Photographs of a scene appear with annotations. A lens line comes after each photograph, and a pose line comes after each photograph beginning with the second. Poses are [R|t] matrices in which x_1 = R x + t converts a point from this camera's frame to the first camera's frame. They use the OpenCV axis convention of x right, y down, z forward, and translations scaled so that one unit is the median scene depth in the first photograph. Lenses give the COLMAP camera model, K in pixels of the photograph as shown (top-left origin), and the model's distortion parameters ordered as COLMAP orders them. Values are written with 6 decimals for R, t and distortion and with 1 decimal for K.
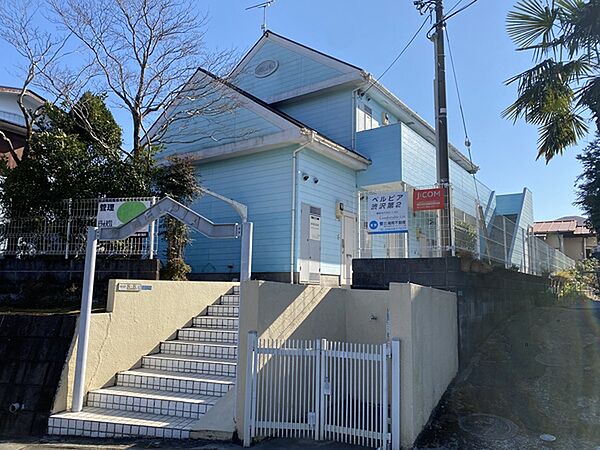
lens RADIAL K [[457.9, 0, 300.0], [0, 457.9, 225.0], [0, 0, 1]] dist [0.067055, -0.000342]
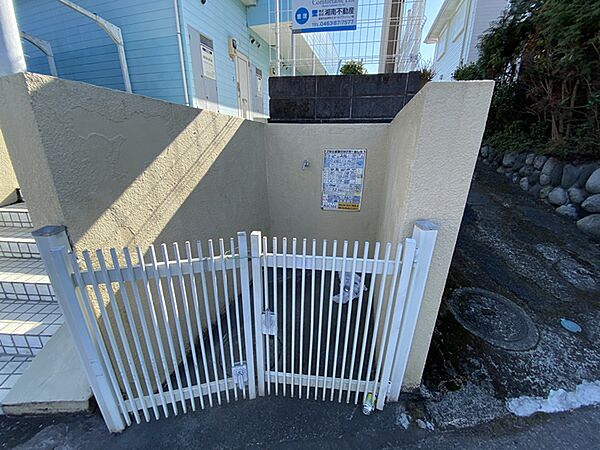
lens RADIAL K [[243.1, 0, 300.0], [0, 243.1, 225.0], [0, 0, 1]] dist [0.021748, -0.022703]
pose [[0.940270, -0.121365, 0.318060, 0.009779], [-0.040097, 0.888308, 0.457495, 0.066692], [-0.338059, -0.442922, 0.830383, 0.383440]]
